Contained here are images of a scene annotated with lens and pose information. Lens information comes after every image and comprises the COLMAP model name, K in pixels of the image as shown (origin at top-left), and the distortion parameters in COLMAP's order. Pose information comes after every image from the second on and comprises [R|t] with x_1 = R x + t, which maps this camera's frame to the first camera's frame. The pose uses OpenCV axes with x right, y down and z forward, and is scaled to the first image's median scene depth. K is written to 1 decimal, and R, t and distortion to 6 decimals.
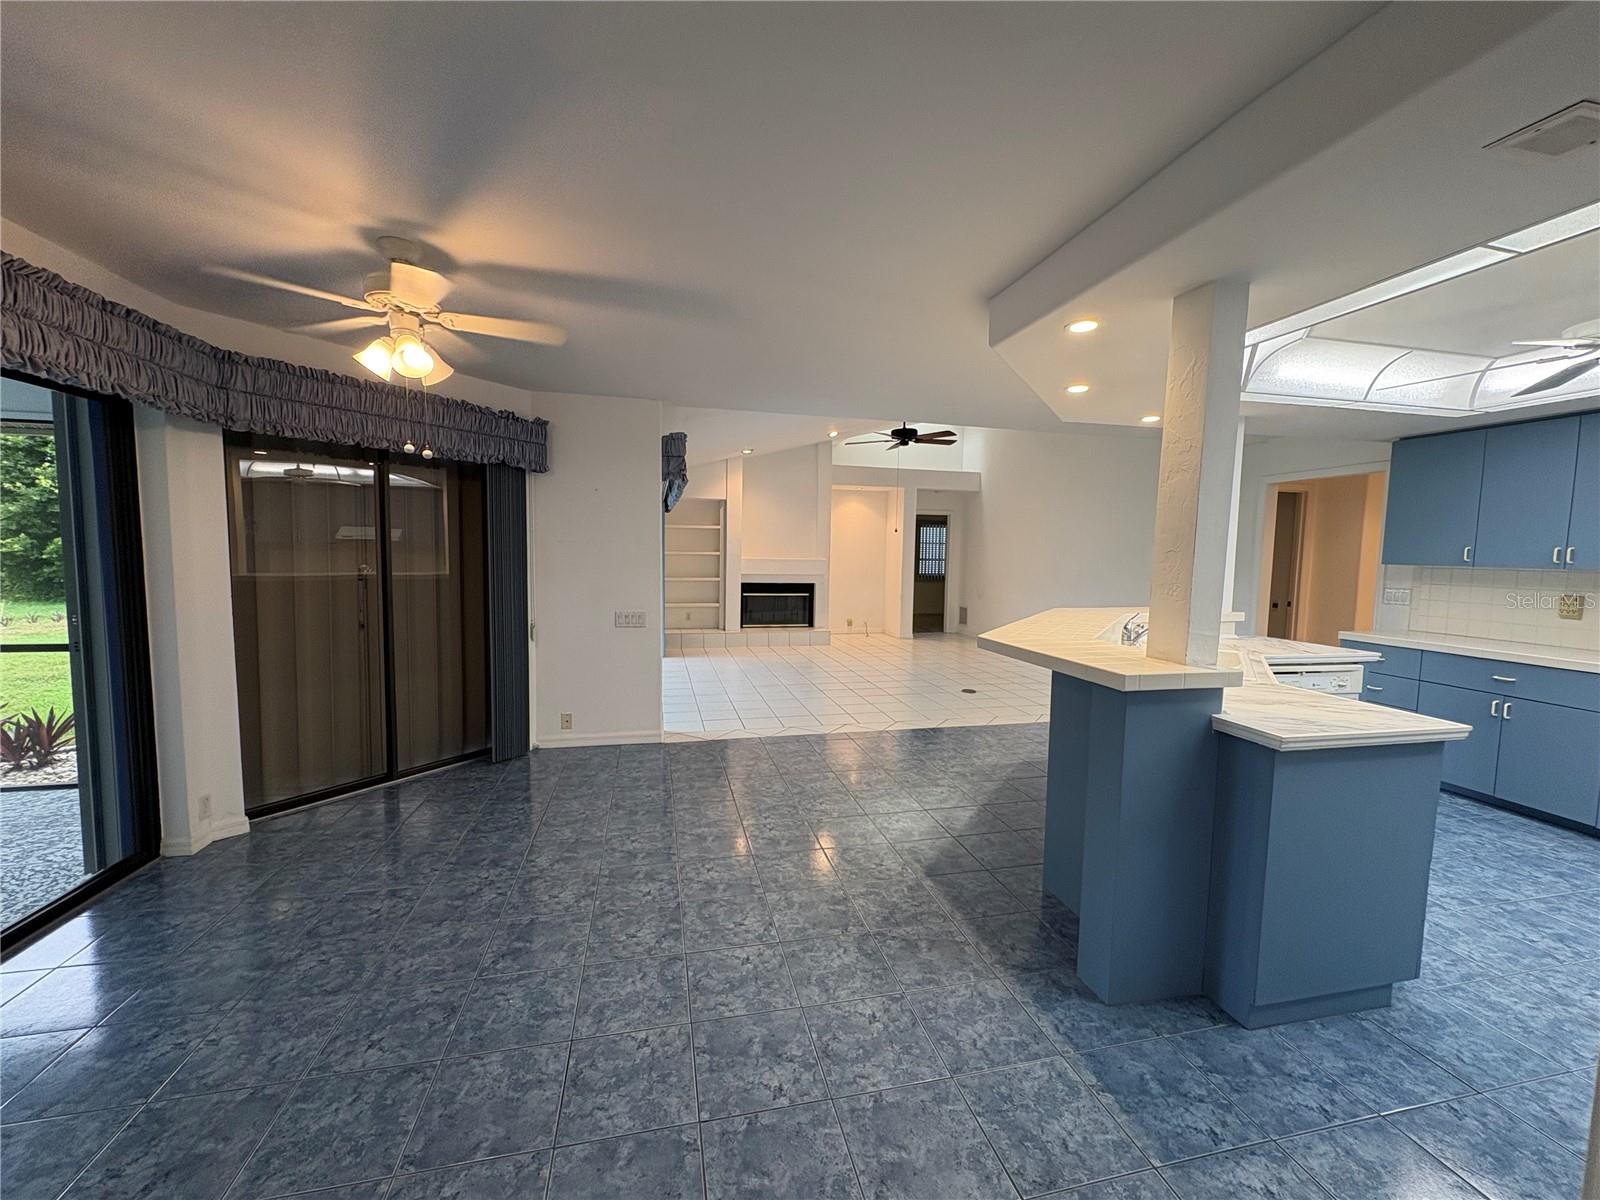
lens RADIAL K [[635.5, 0, 798.3], [0, 635.5, 599.2], [0, 0, 1]] dist [-0.002214, 0.000909]
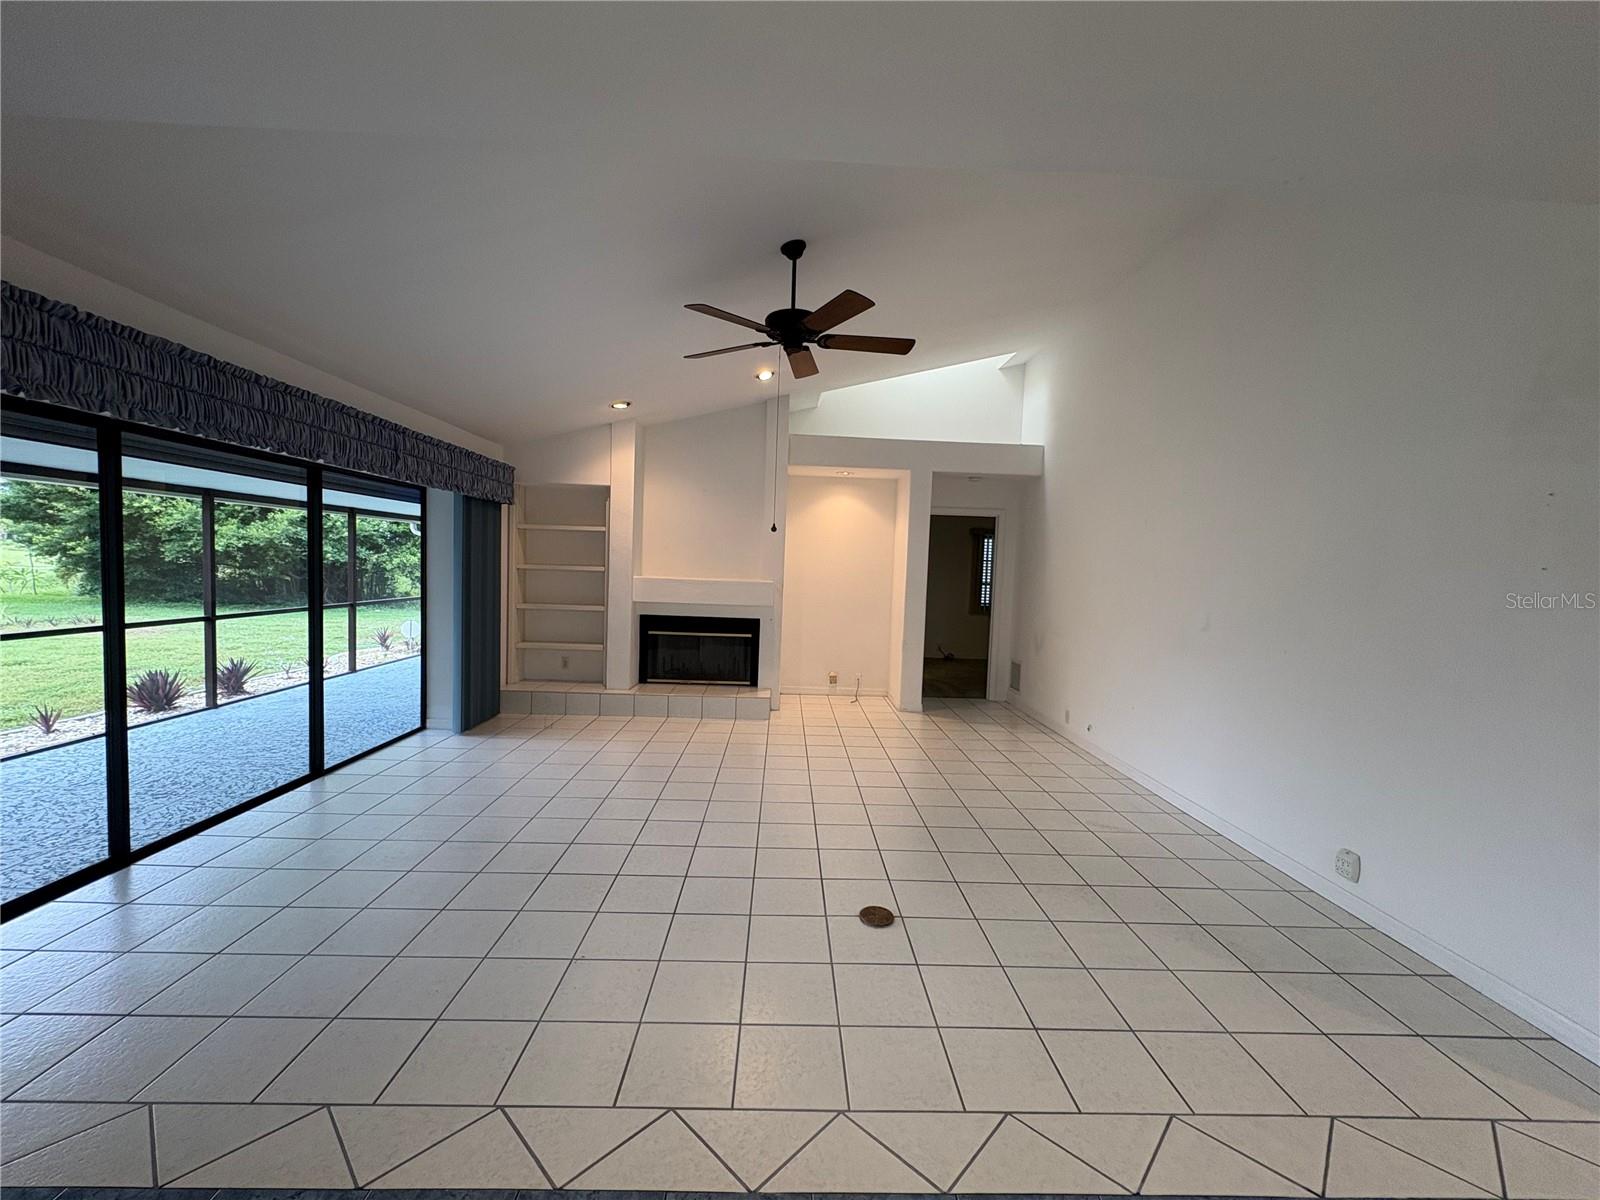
lens RADIAL K [[635.5, 0, 799.6], [0, 635.5, 596.8], [0, 0, 1]] dist [-0.002214, 0.000909]
pose [[0.979648, 0.029331, -0.198567, 0.191994], [-0.035743, 0.998946, -0.028785, -0.030152], [0.197513, 0.035297, 0.979665, 0.378279]]
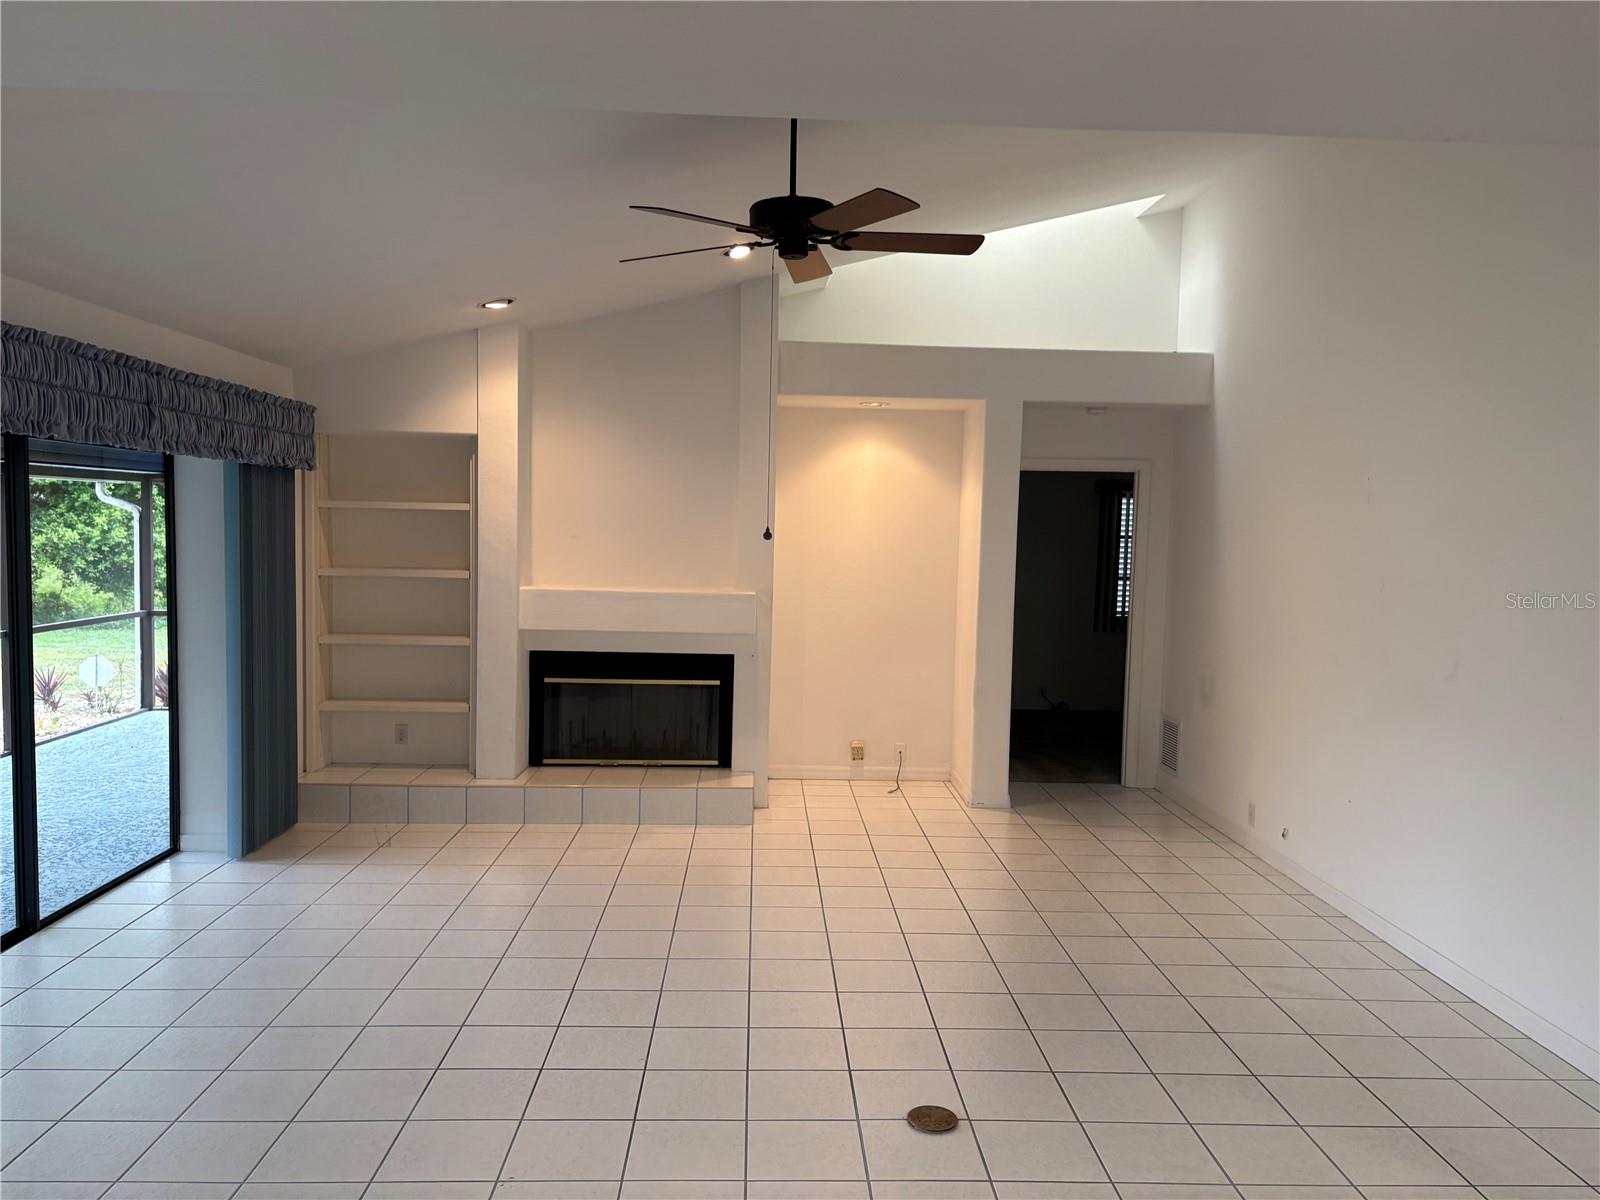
lens RADIAL K [[1194.3, 0, 793.7], [0, 1194.3, 604.7], [0, 0, 1]] dist [0.042389, -0.030823]
pose [[0.980824, 0.018590, -0.194005, 0.199326], [-0.021790, 0.999659, -0.014373, -0.045141], [0.193672, 0.018325, 0.980895, 0.307268]]
